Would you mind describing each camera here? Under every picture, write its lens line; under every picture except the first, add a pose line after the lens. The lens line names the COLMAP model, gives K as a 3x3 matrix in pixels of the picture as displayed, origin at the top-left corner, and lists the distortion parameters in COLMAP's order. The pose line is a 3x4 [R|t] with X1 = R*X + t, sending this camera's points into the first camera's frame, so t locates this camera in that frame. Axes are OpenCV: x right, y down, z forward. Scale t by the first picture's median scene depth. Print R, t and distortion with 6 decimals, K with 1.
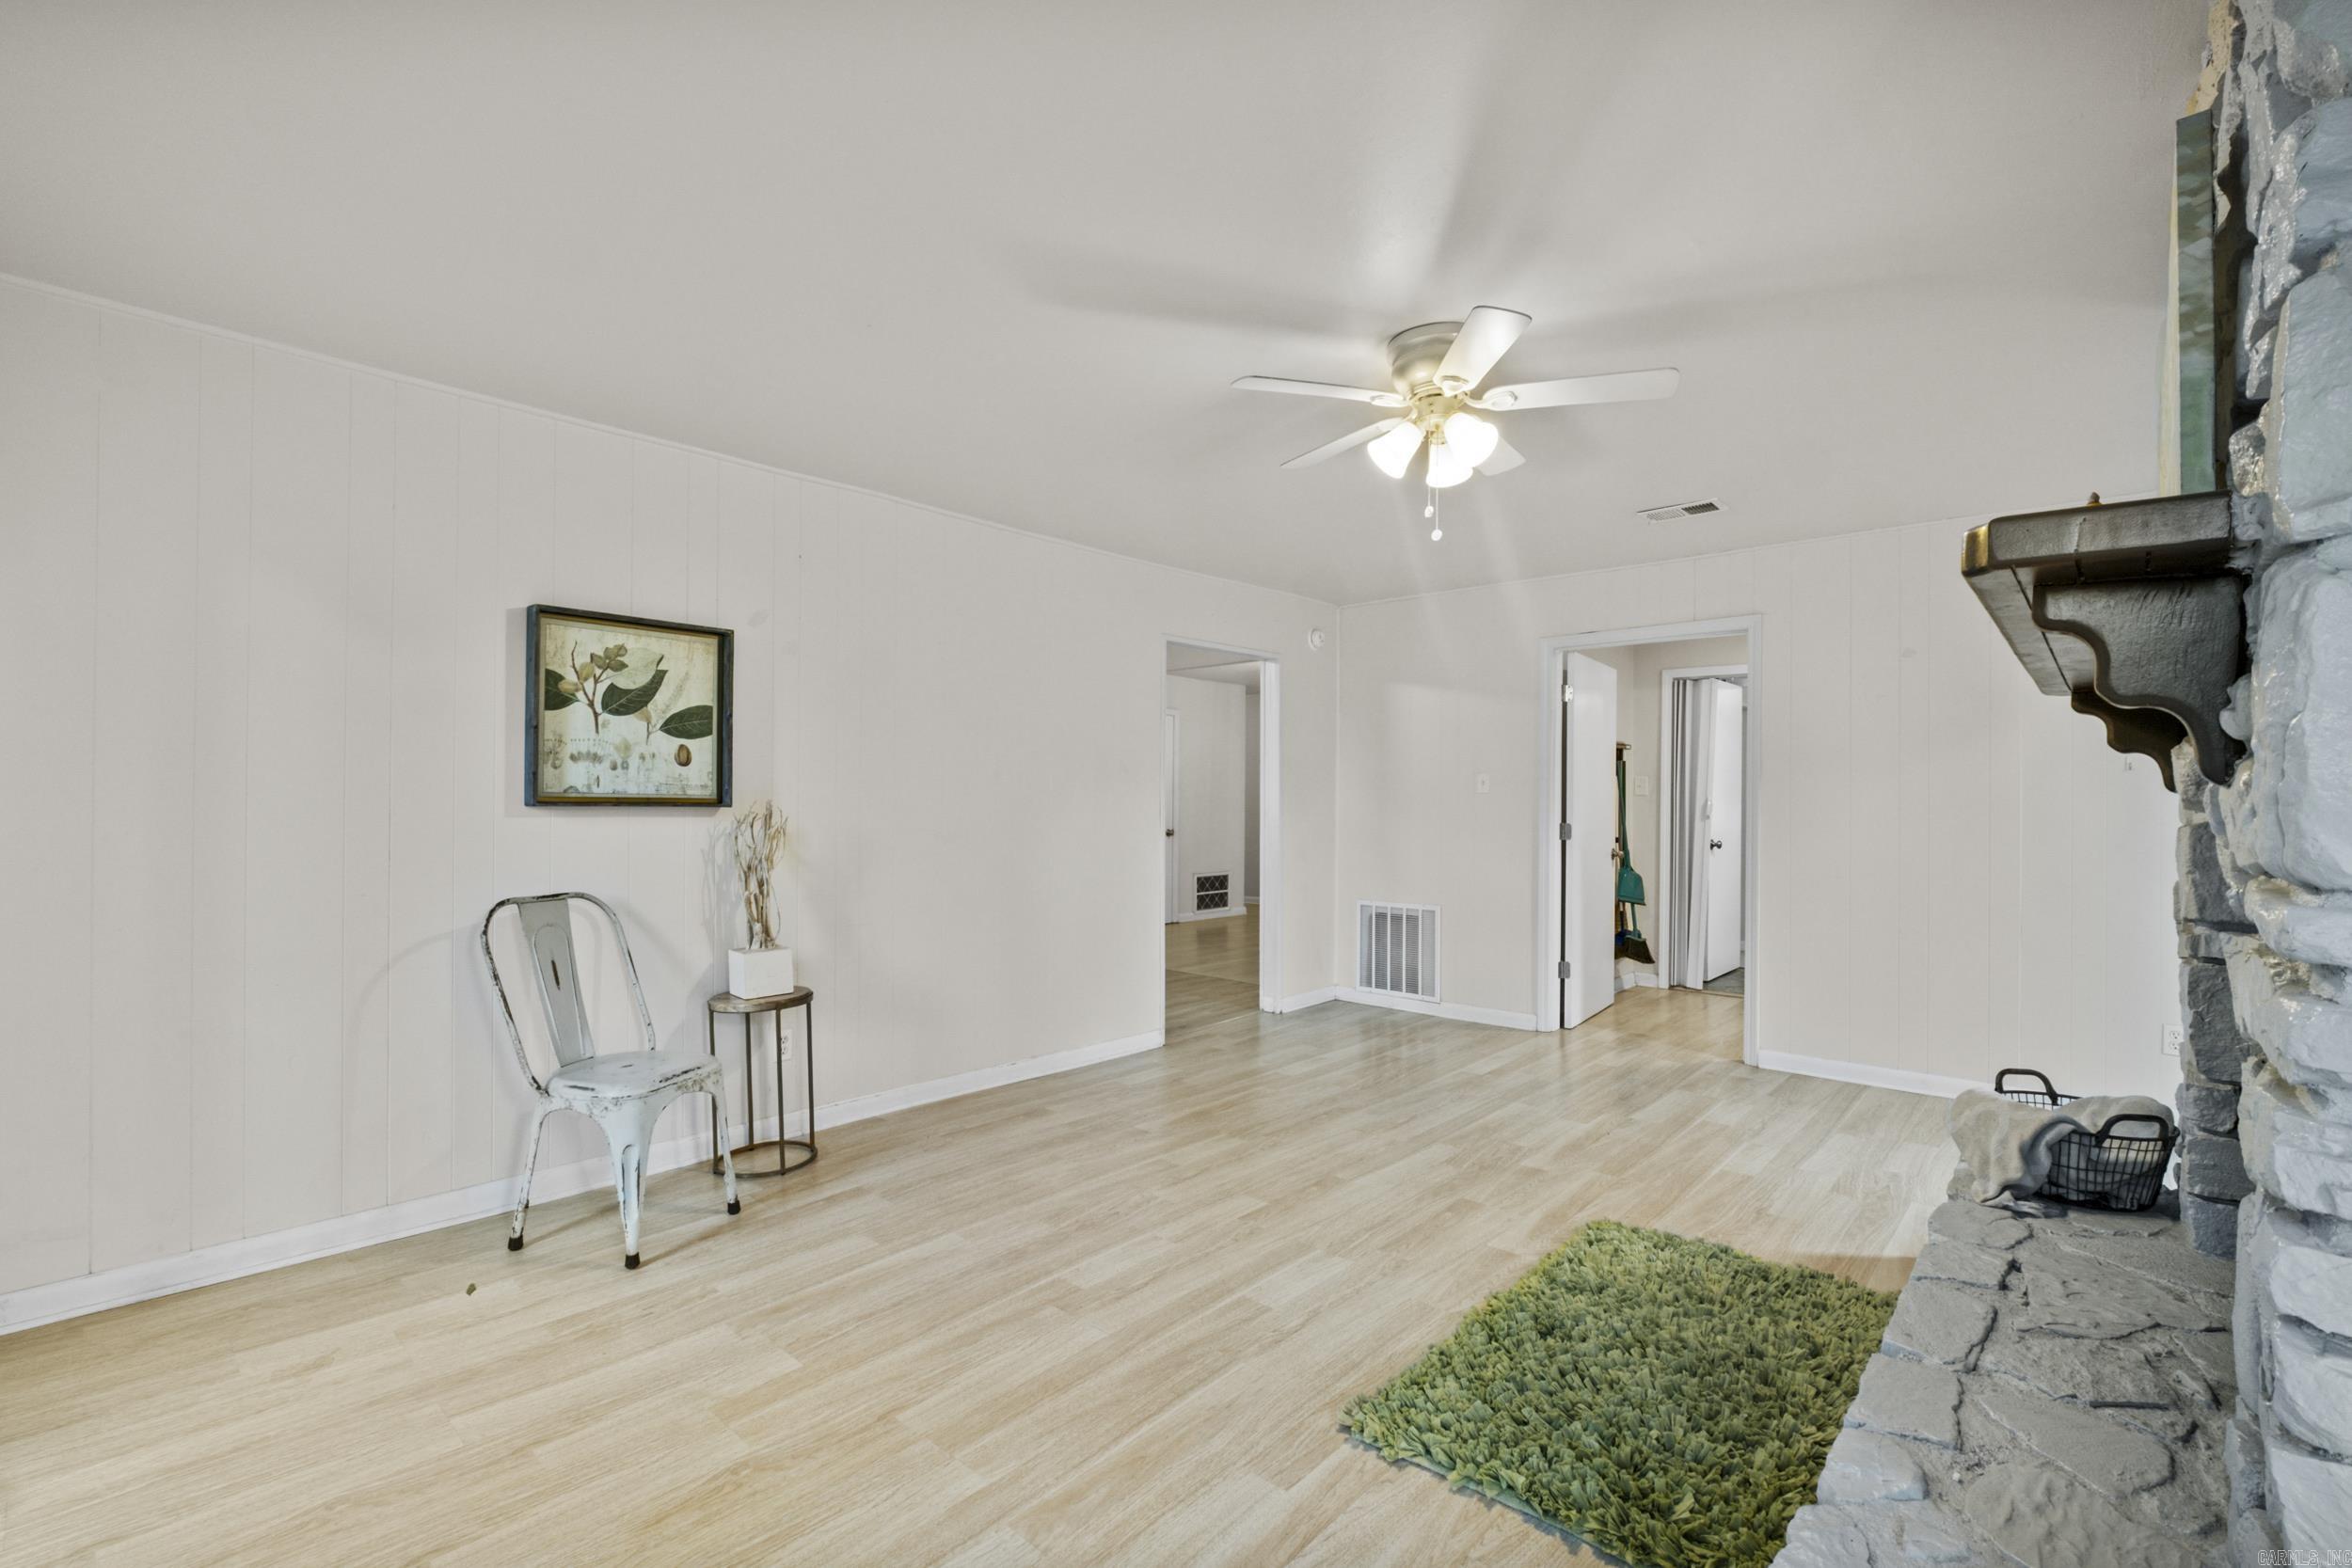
lens RADIAL K [[1033.3, 0, 1161.7], [0, 1033.3, 777.2], [0, 0, 1]] dist [-0.004942, 0.000342]
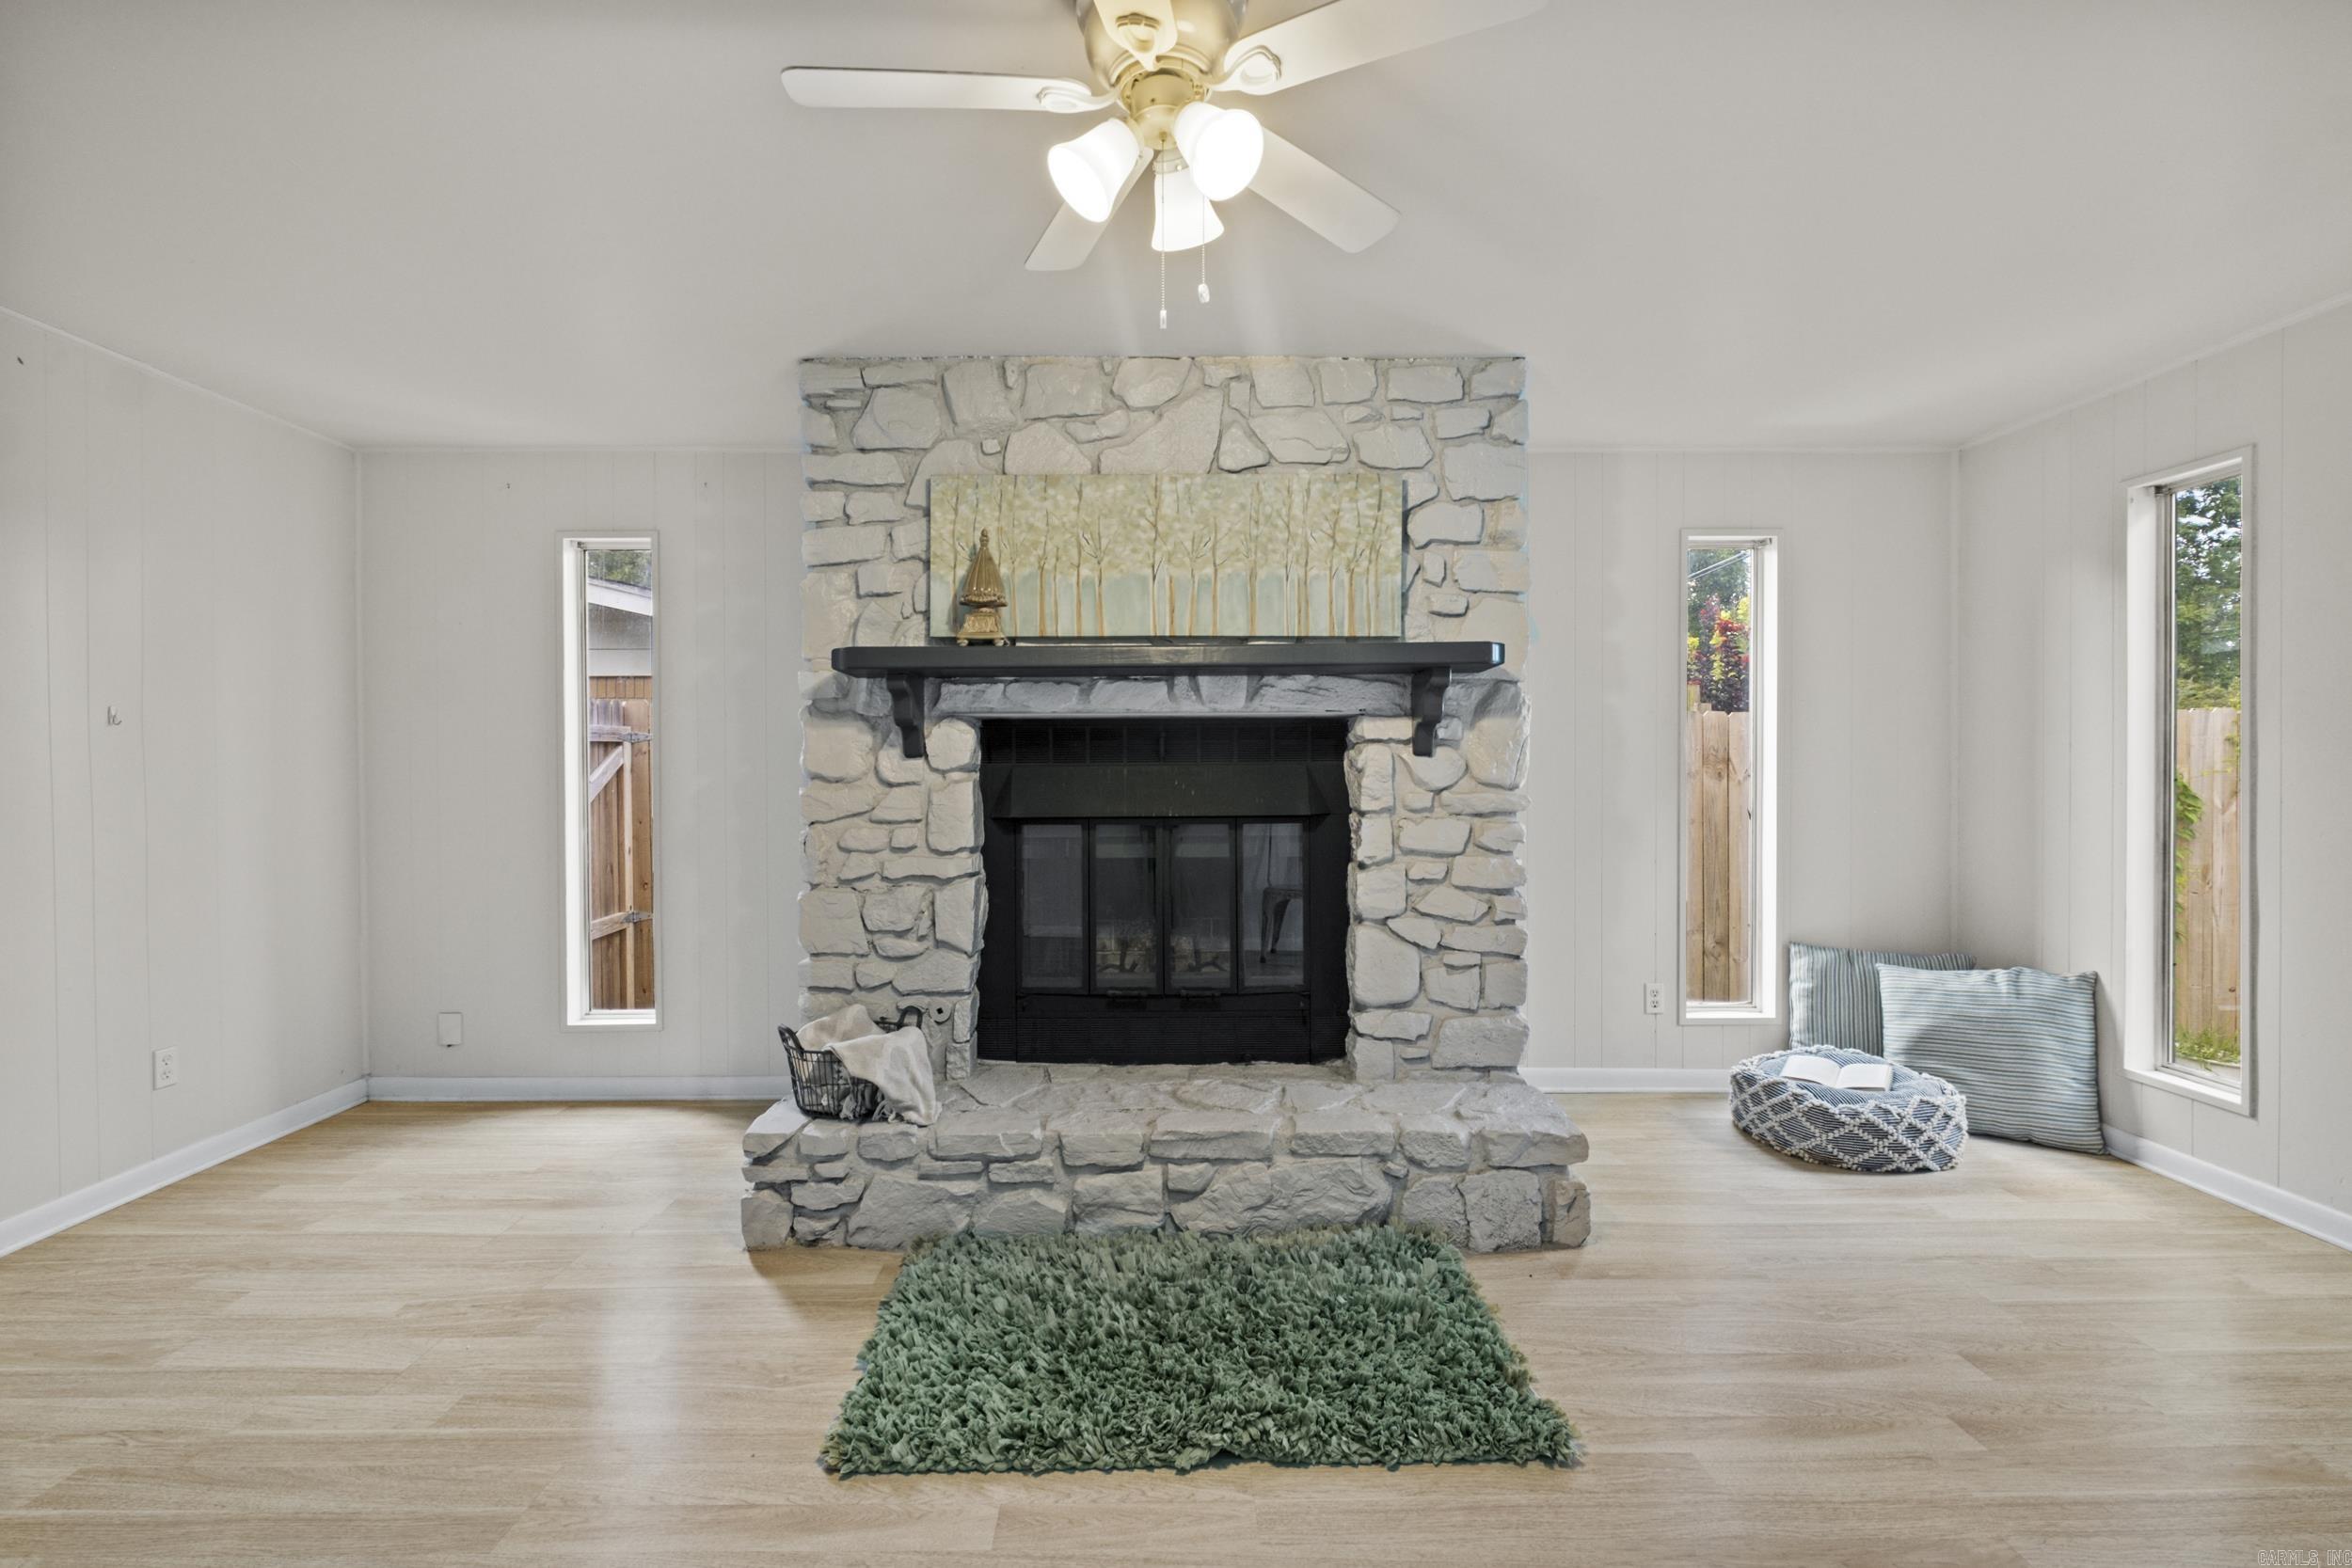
lens RADIAL K [[1033.3, 0, 1161.7], [0, 1033.3, 777.2], [0, 0, 1]] dist [-0.004942, 0.000342]
pose [[-0.682983, -0.013368, 0.730312, -0.127102], [-0.015403, 0.999874, 0.003898, 0.018185], [-0.730272, -0.008586, -0.683103, 1.046794]]
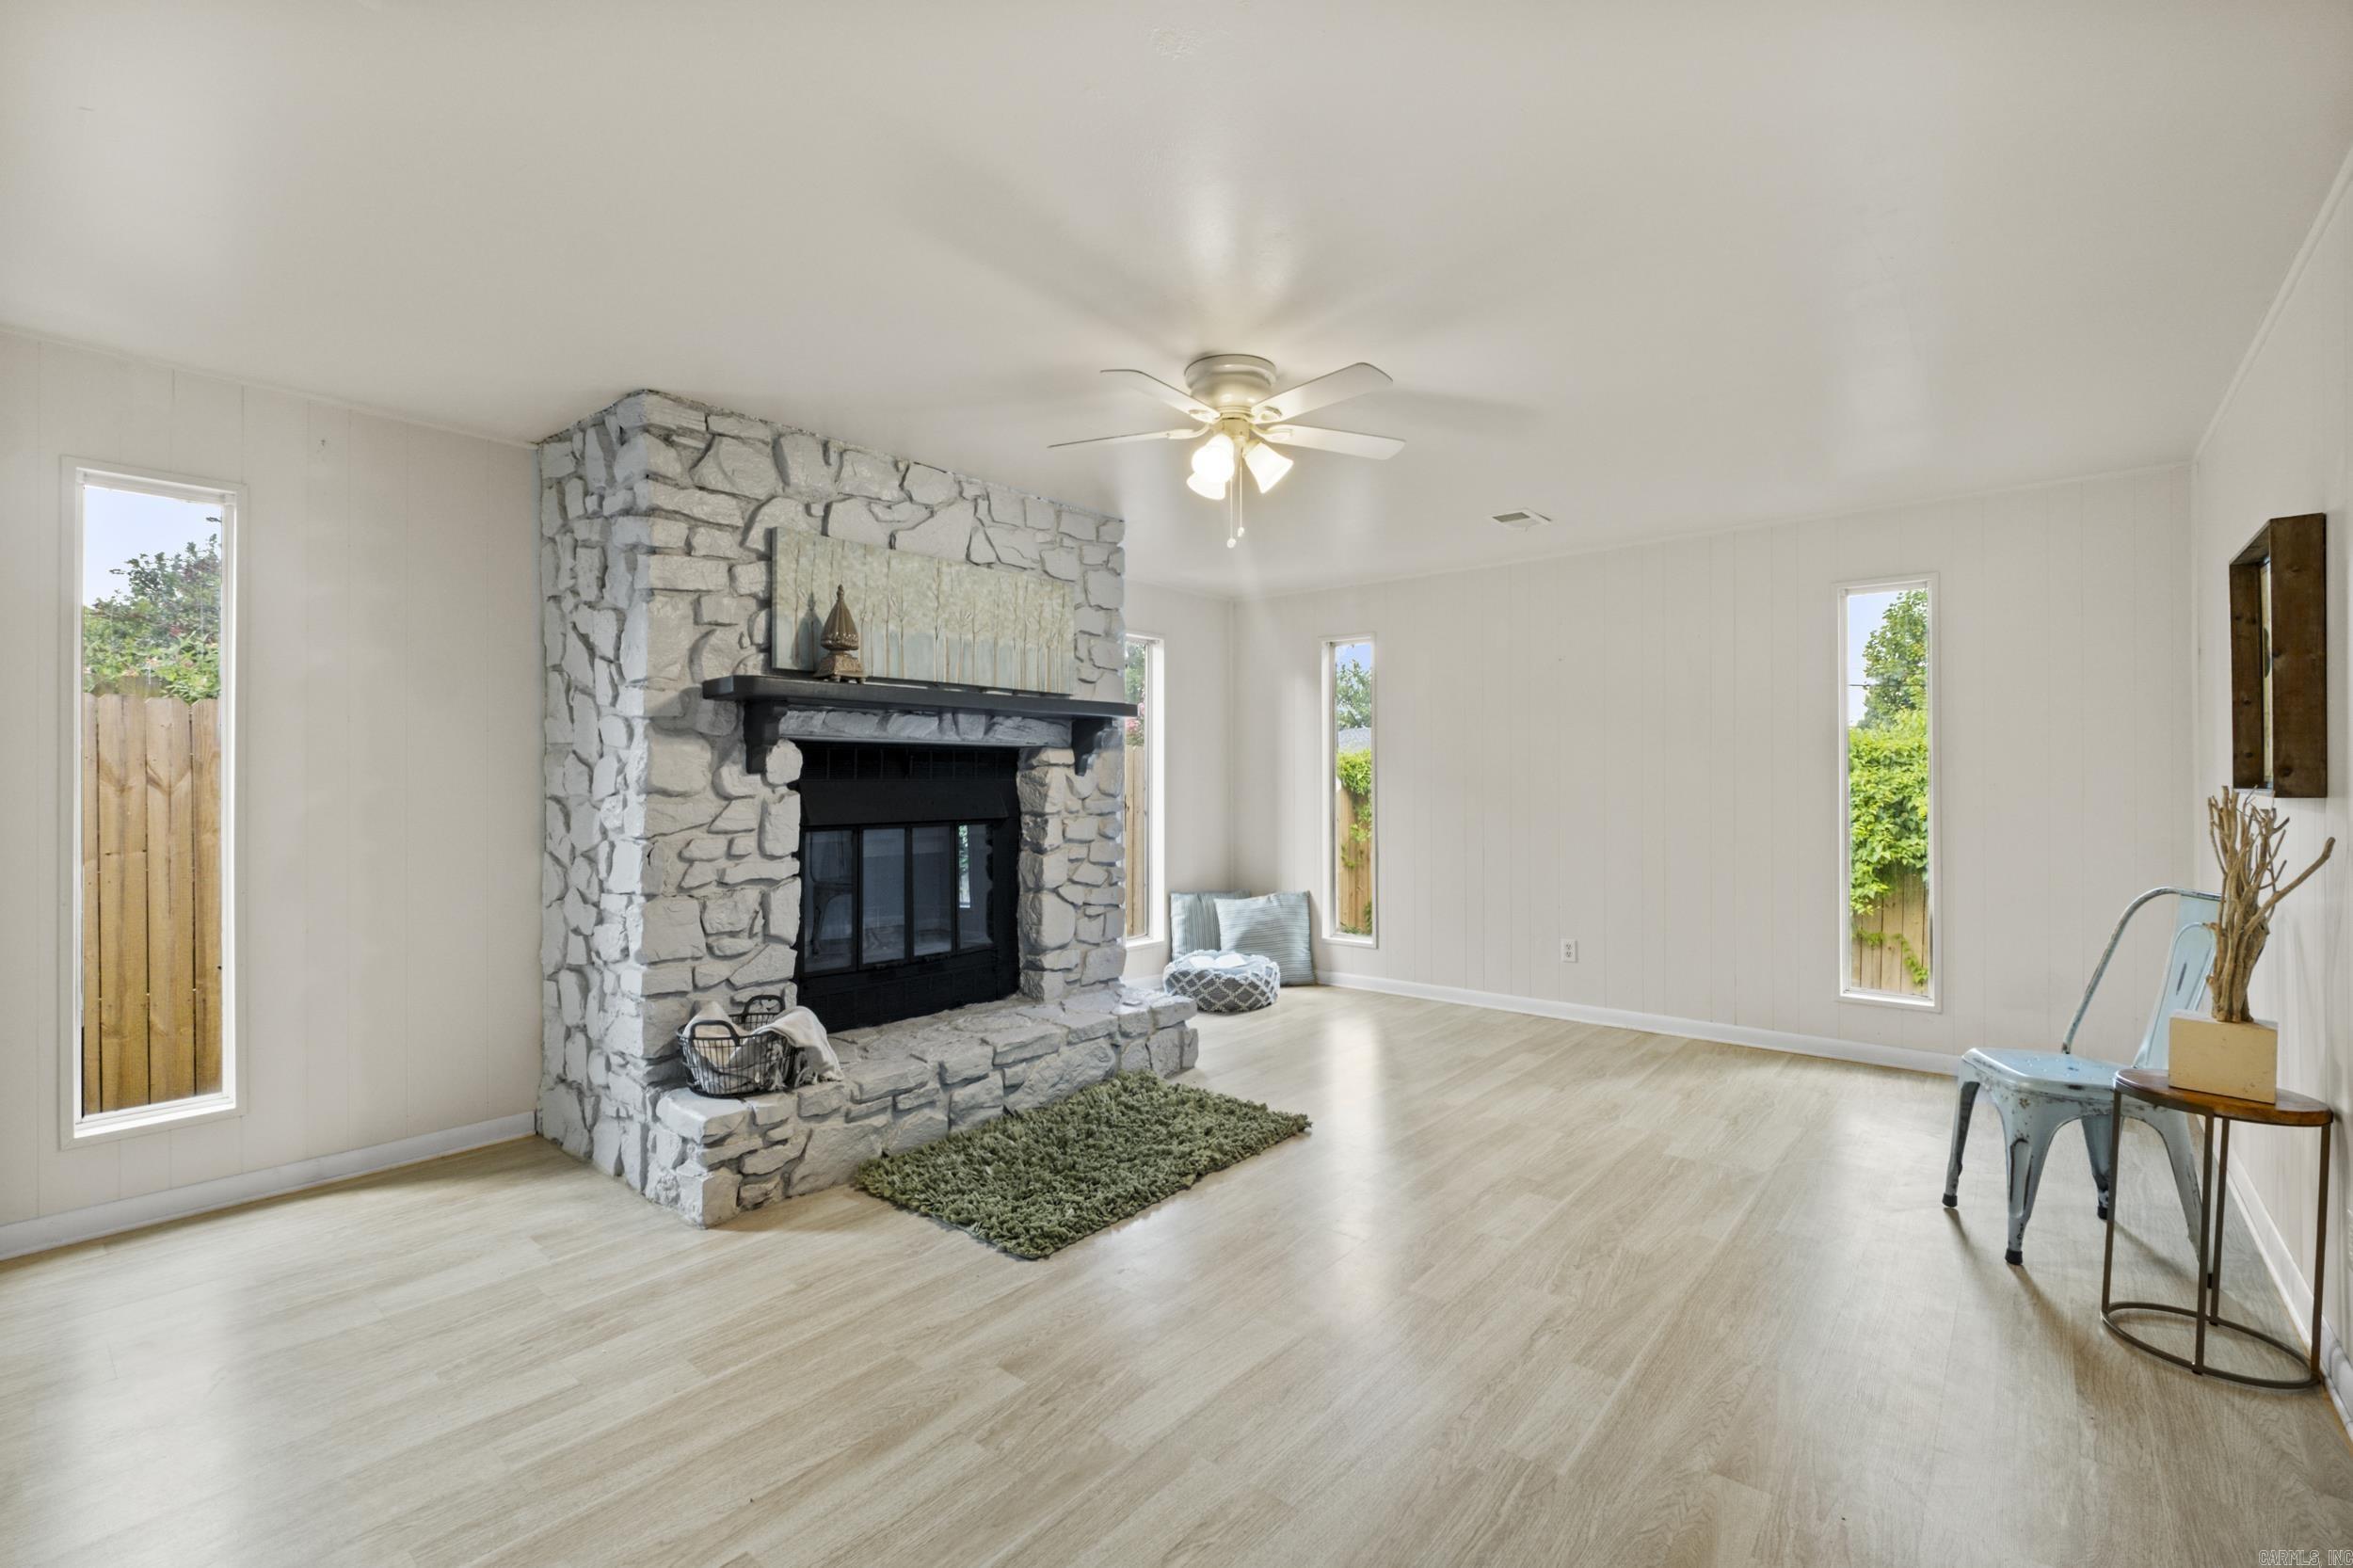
lens RADIAL K [[1033.9, 0, 1162.1], [0, 1033.9, 777.2], [0, 0, 1]] dist [-0.004942, 0.000342]
pose [[-0.999311, -0.005824, -0.036655, 0.282116], [-0.004945, 0.999699, -0.024035, 0.032510], [0.036784, -0.023837, -0.999039, 1.565757]]
